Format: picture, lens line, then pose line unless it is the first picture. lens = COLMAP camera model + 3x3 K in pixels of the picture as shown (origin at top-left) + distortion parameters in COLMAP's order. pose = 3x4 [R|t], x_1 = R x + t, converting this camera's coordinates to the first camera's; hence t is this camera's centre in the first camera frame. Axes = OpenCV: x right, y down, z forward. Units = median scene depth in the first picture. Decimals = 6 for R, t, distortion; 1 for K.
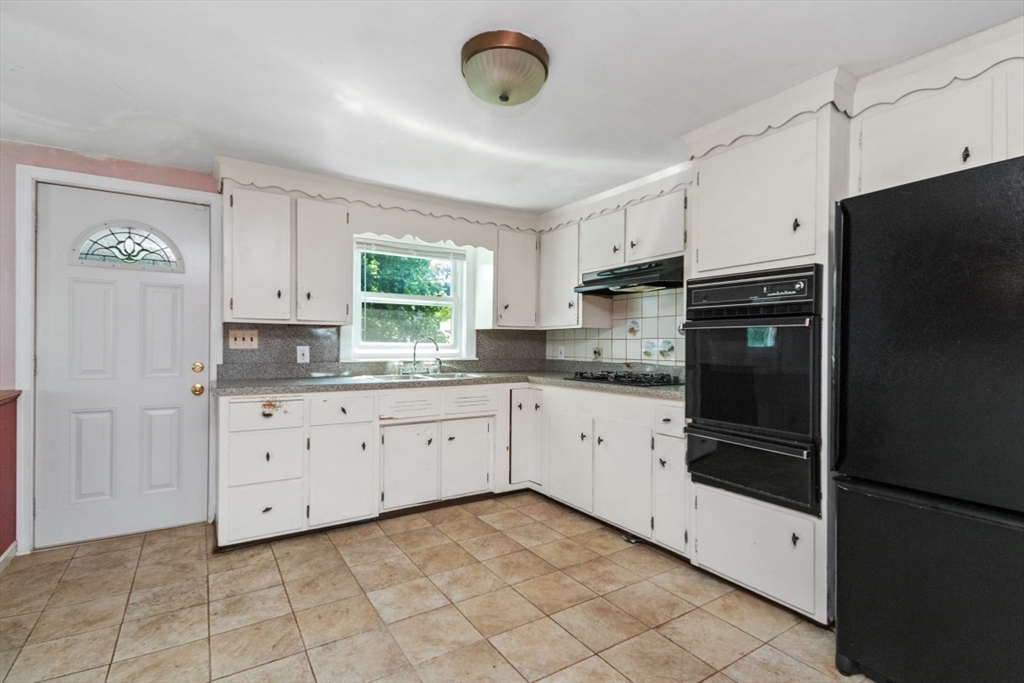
lens RADIAL K [[476.1, 0, 521.7], [0, 476.1, 342.8], [0, 0, 1]] dist [0.020899, -0.007540]
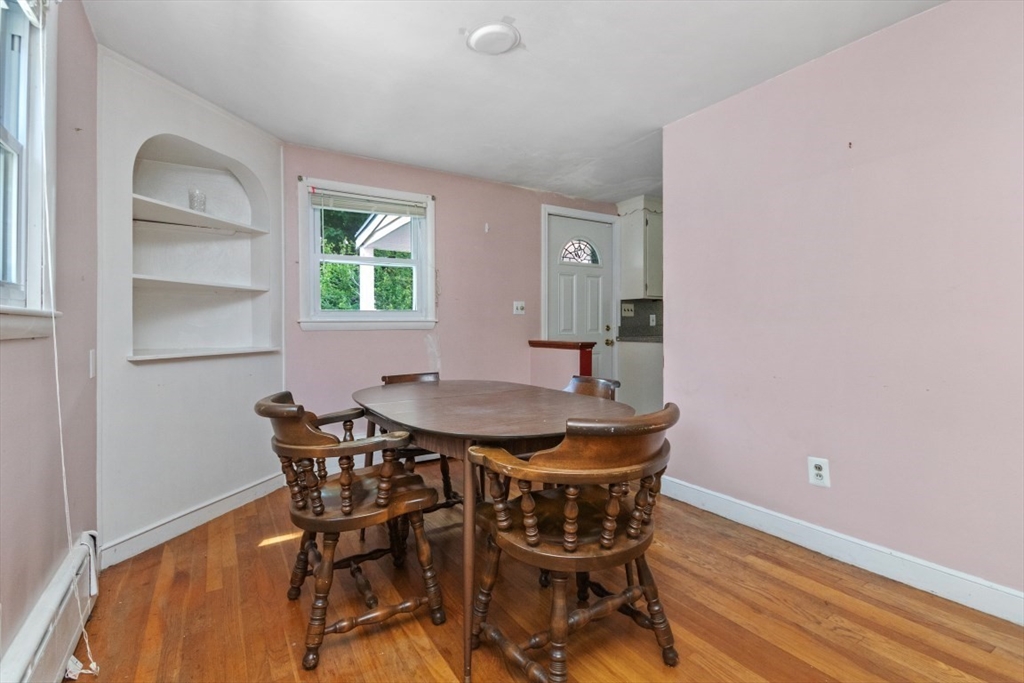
lens RADIAL K [[476.1, 0, 507.0], [0, 476.1, 327.0], [0, 0, 1]] dist [0.020899, -0.007540]
pose [[0.999695, -0.014531, -0.019984, -1.033098], [0.014528, 0.999894, -0.000311, 0.045882], [0.019986, 0.000021, 0.999800, -0.578796]]
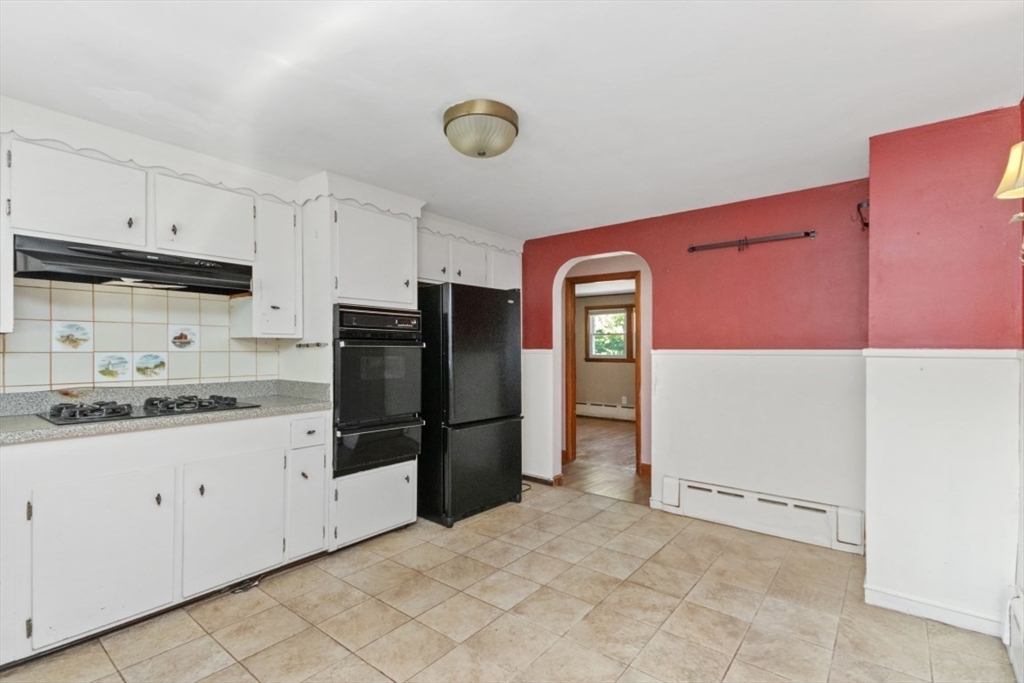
lens RADIAL K [[476.1, 0, 507.3], [0, 476.1, 347.1], [0, 0, 1]] dist [0.020899, -0.007540]
pose [[-0.287416, -0.004313, 0.957796, -0.740444], [-0.007246, 0.999971, 0.002329, -0.027326], [-0.957778, -0.006271, -0.287439, 0.802183]]
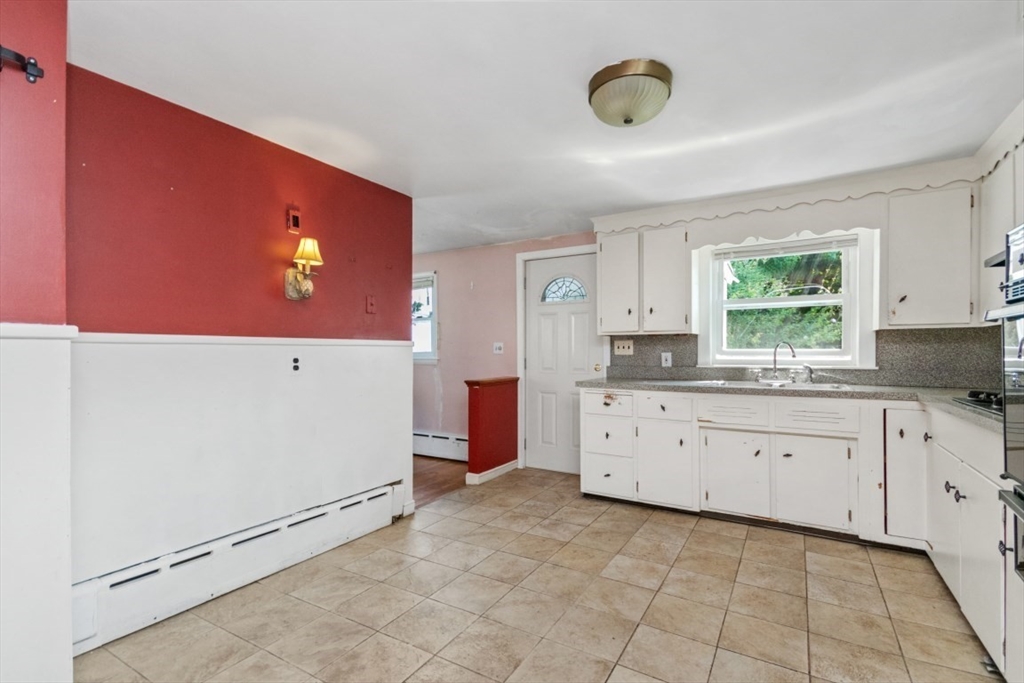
lens RADIAL K [[476.1, 0, 526.6], [0, 476.1, 349.7], [0, 0, 1]] dist [0.020899, -0.007540]
pose [[0.448538, -0.009168, -0.893717, 0.517281], [0.009270, 0.999941, -0.005605, 0.004030], [0.893716, -0.005771, 0.448596, 0.193841]]
